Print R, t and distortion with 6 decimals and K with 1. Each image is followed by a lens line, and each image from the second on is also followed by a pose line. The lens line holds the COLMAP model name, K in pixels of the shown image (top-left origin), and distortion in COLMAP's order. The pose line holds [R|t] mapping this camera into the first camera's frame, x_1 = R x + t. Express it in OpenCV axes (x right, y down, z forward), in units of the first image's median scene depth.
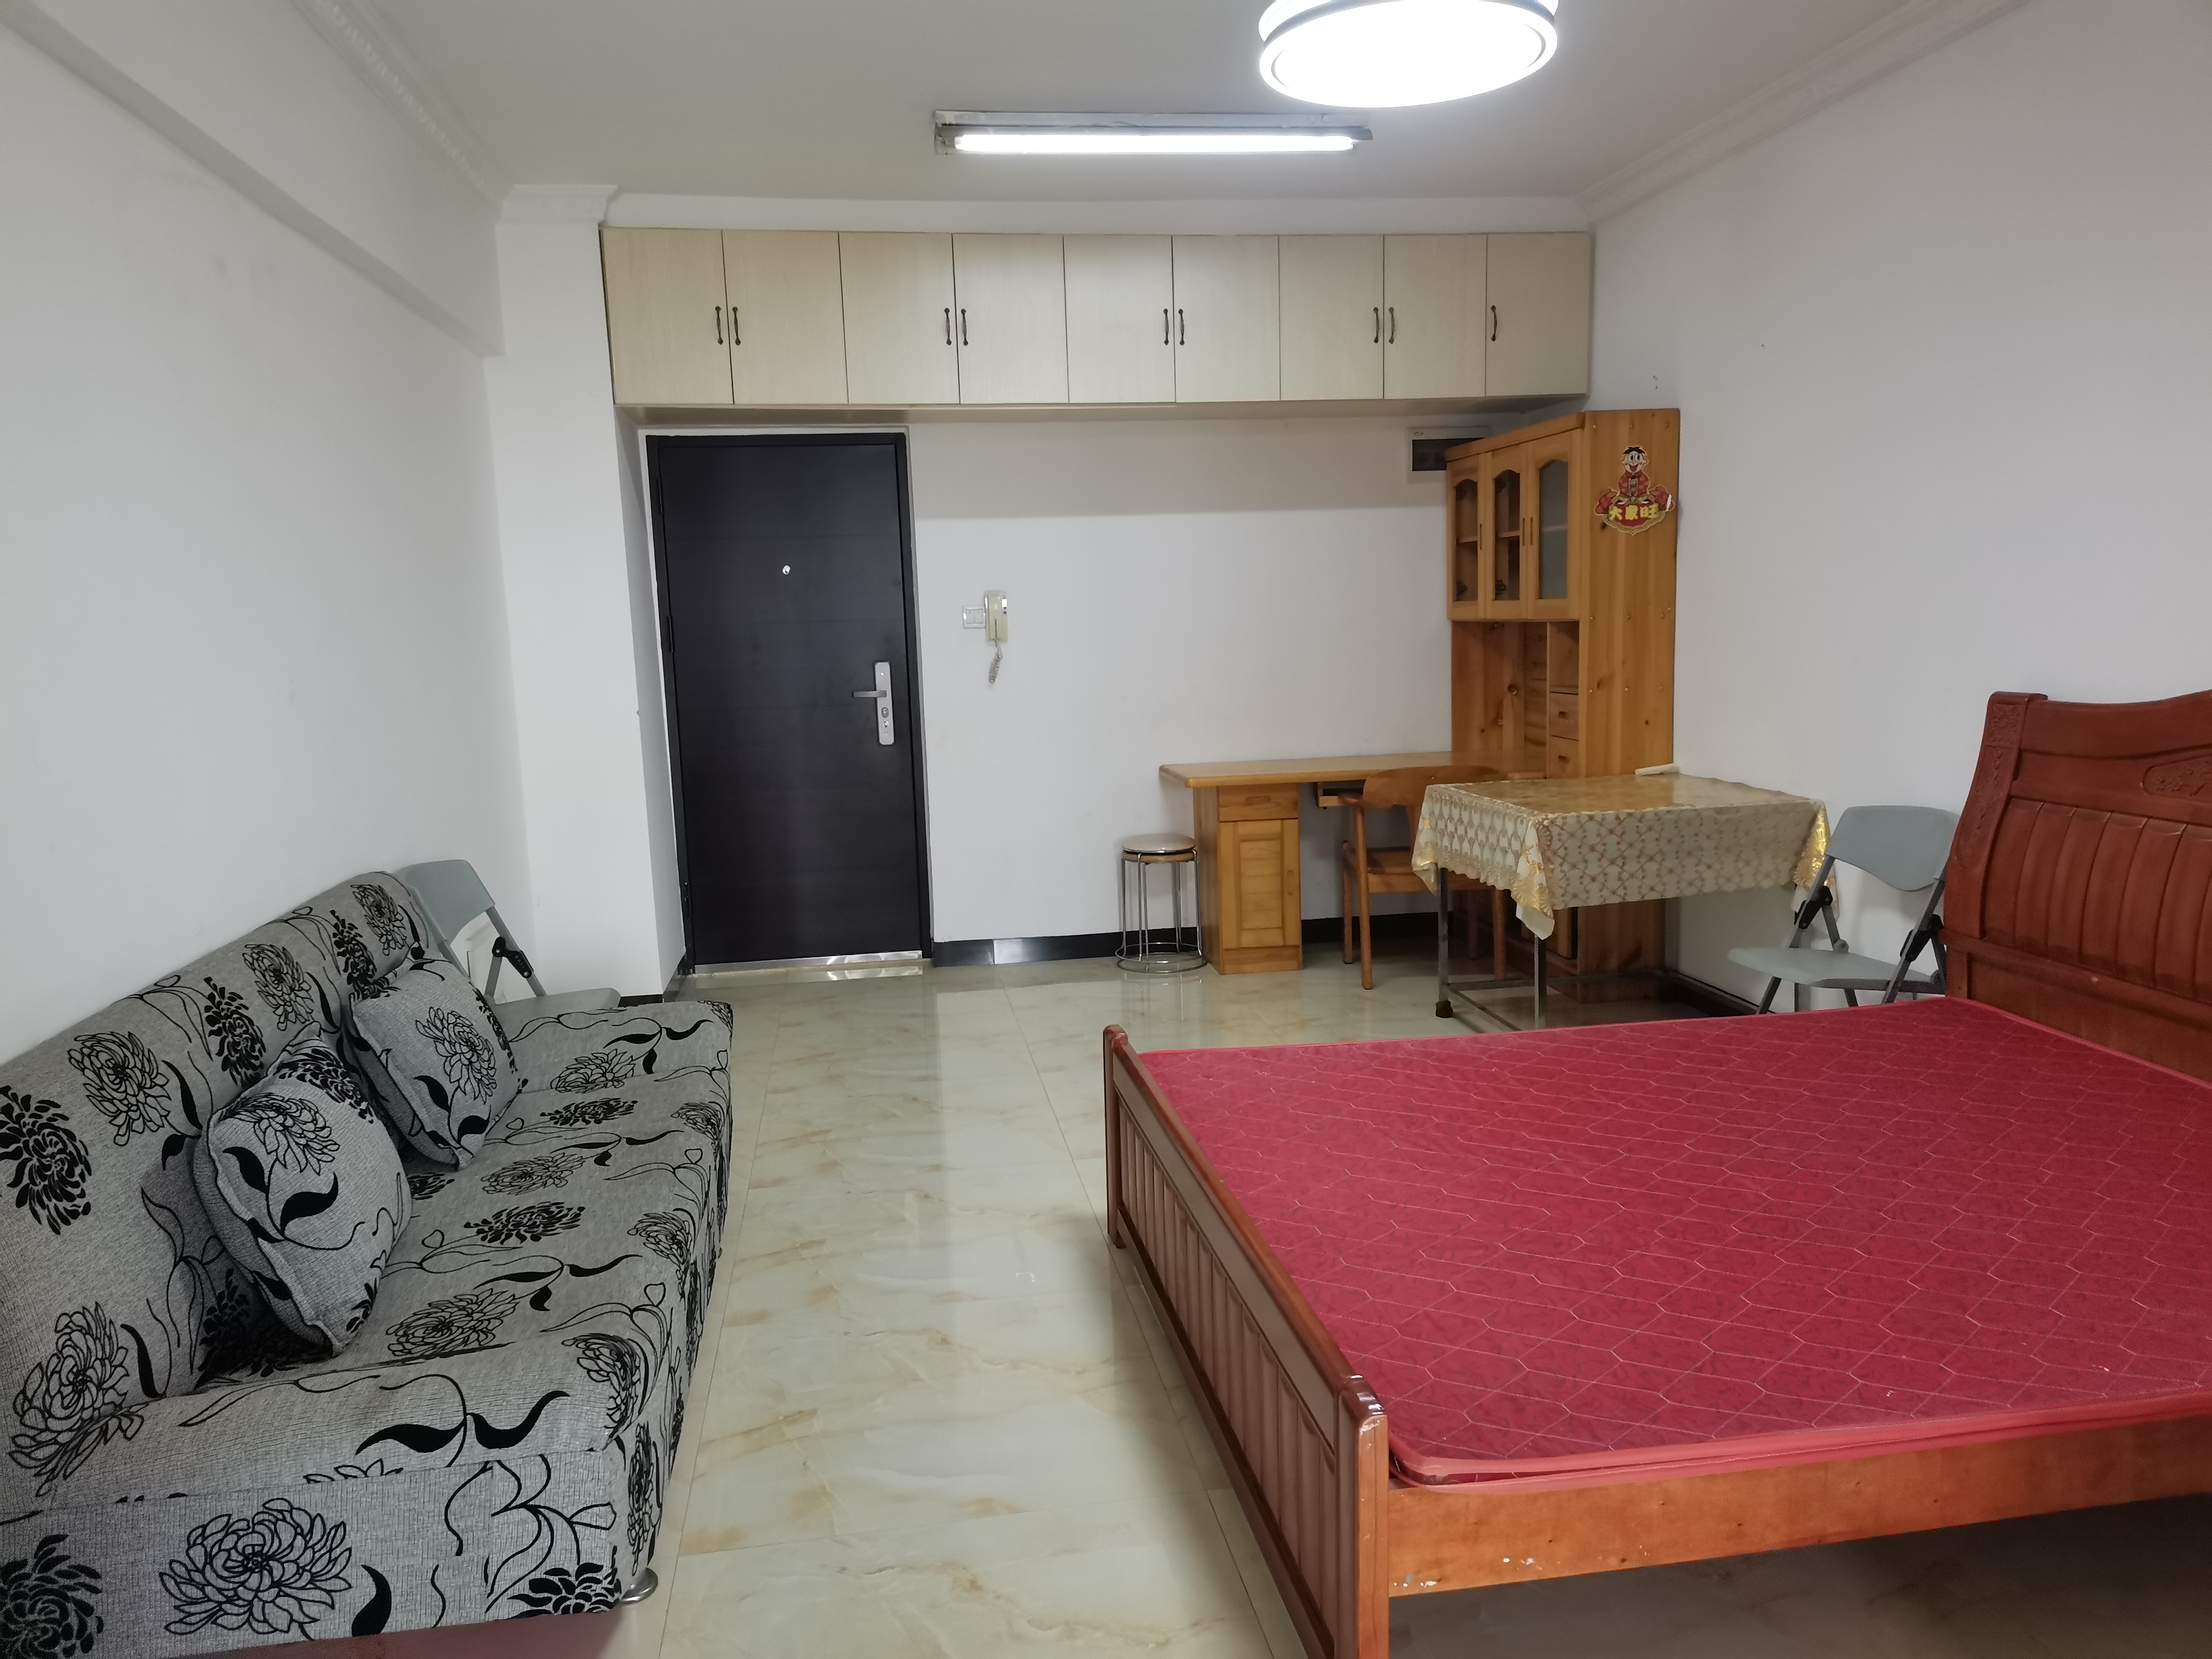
lens RADIAL K [[1643.6, 0, 1101.8], [0, 1643.6, 837.7], [0, 0, 1]] dist [0.015212, 0.002371]
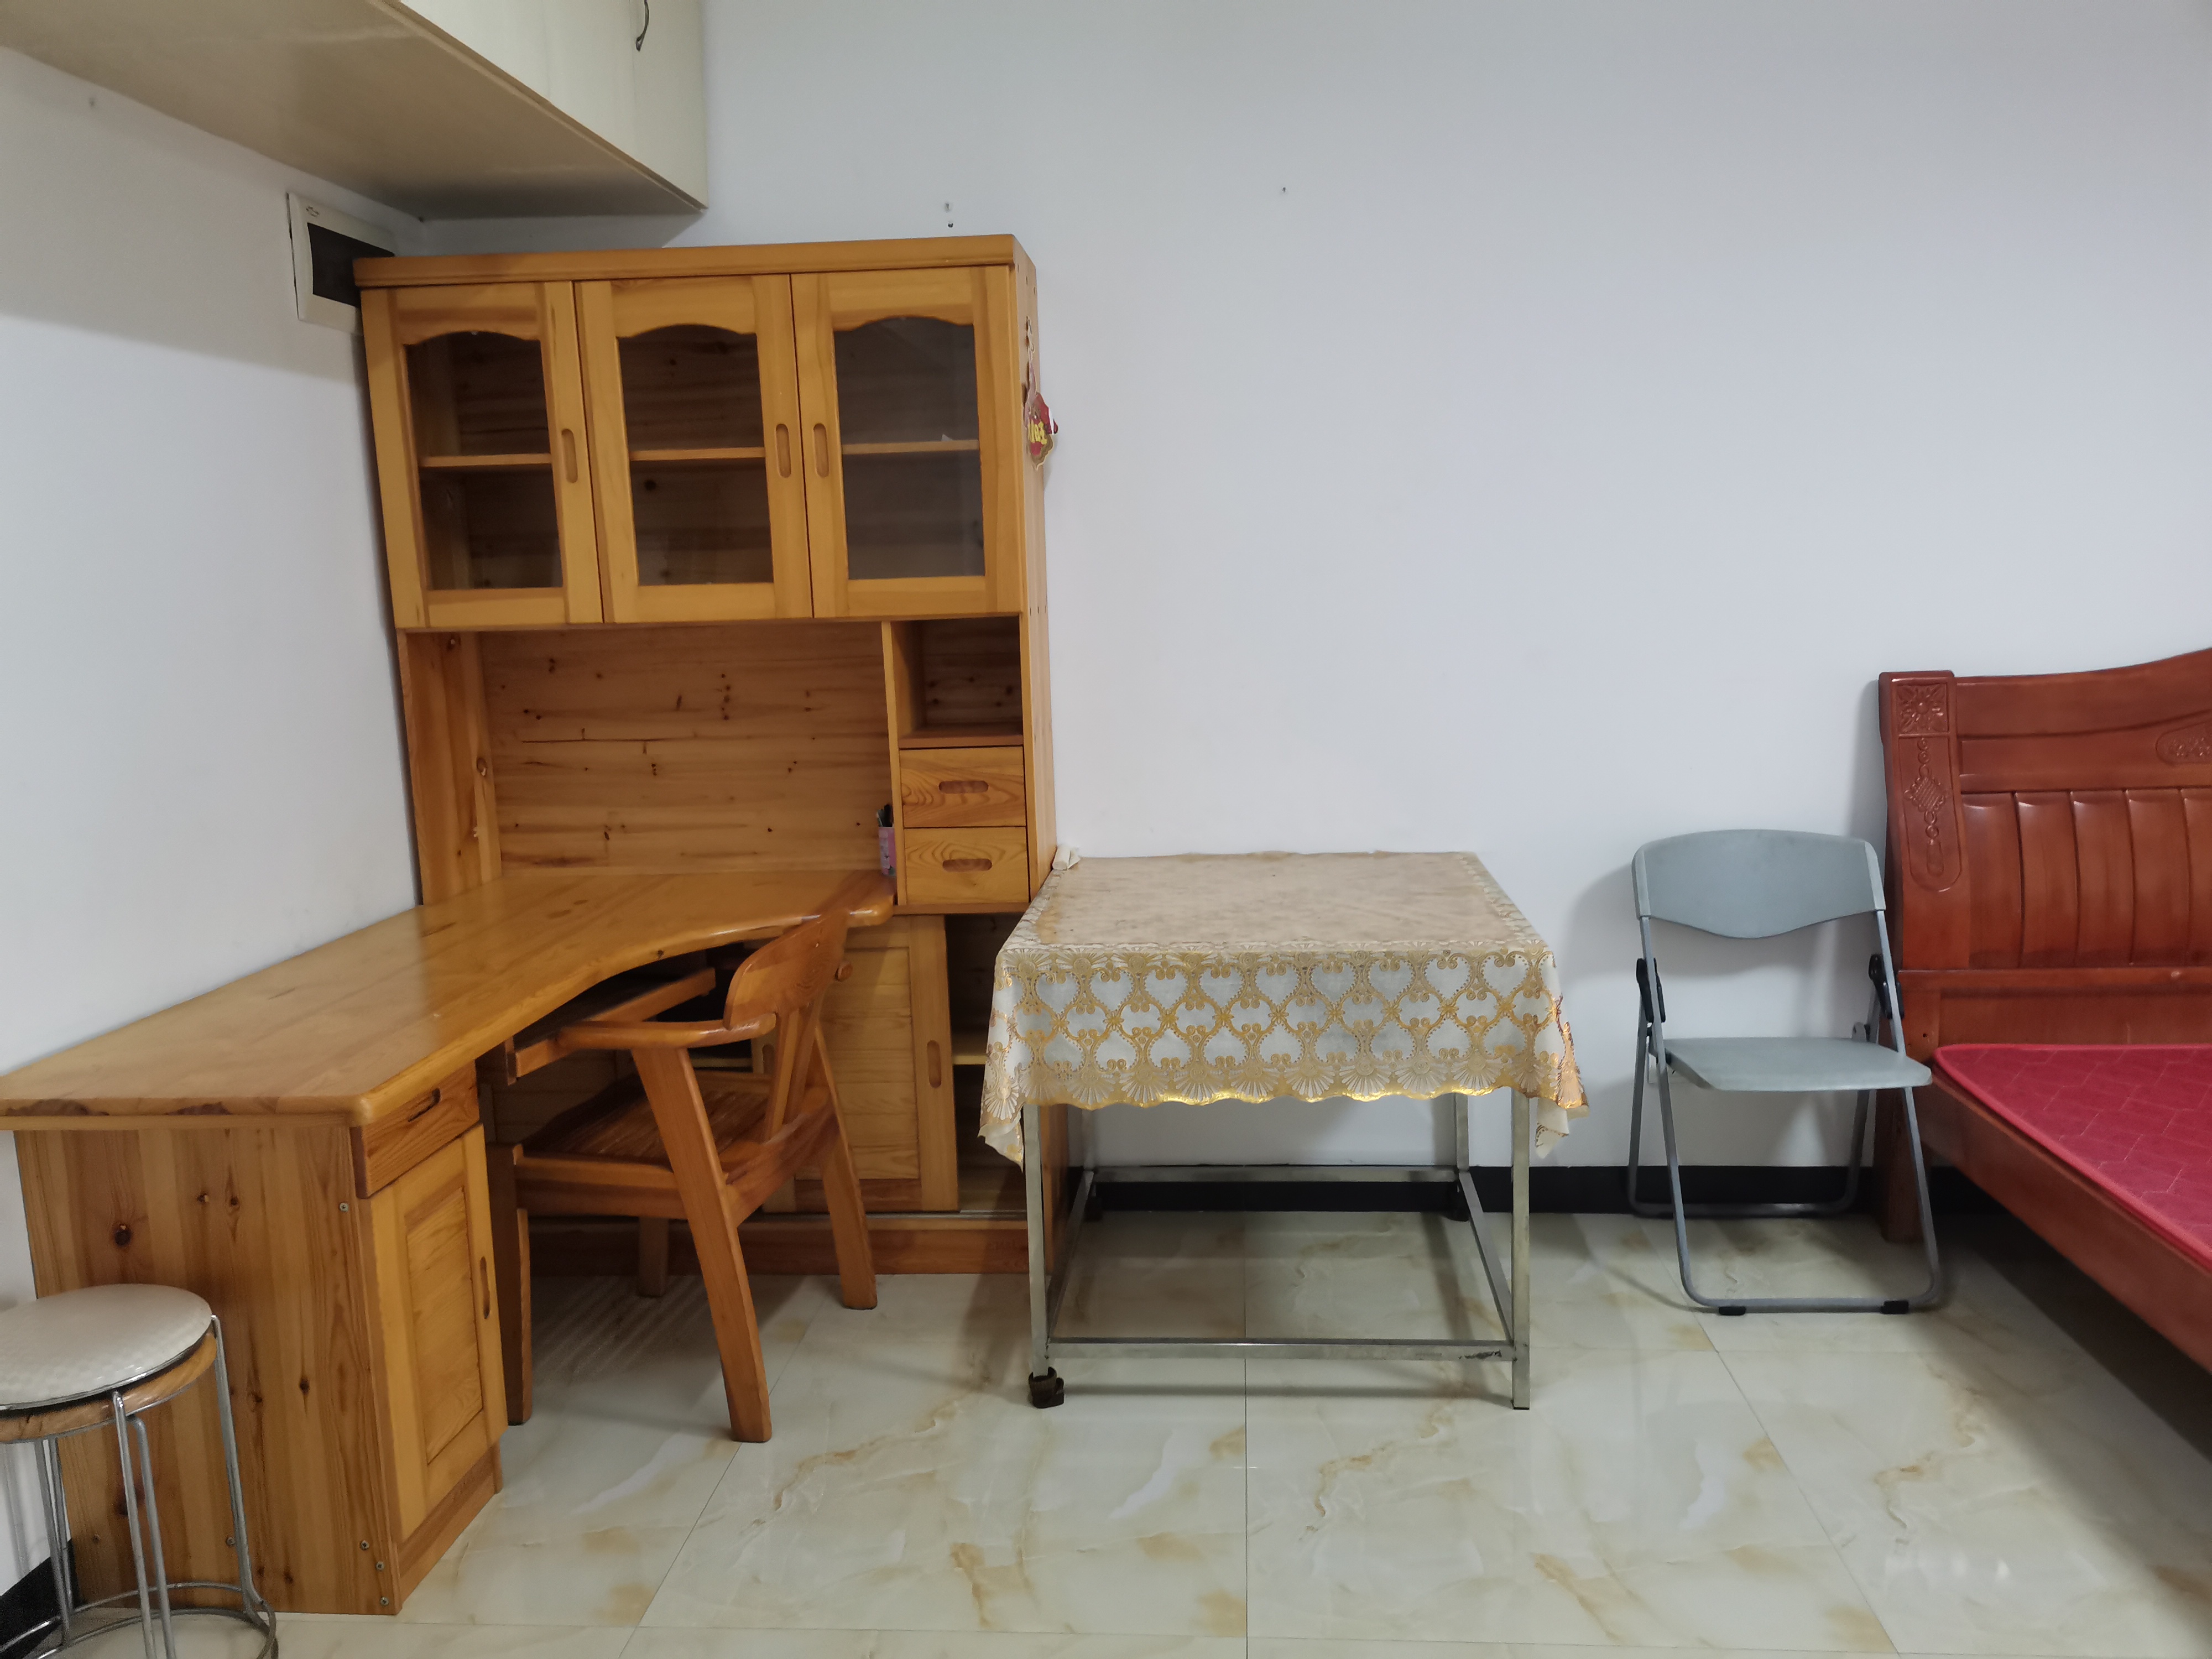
lens RADIAL K [[1643.6, 0, 1109.4], [0, 1643.6, 828.4], [0, 0, 1]] dist [0.015212, 0.002371]
pose [[0.227756, -0.122373, 0.965998, -0.243702], [0.159888, 0.983305, 0.086868, -0.101554], [-0.960501, 0.134667, 0.243520, 0.828174]]
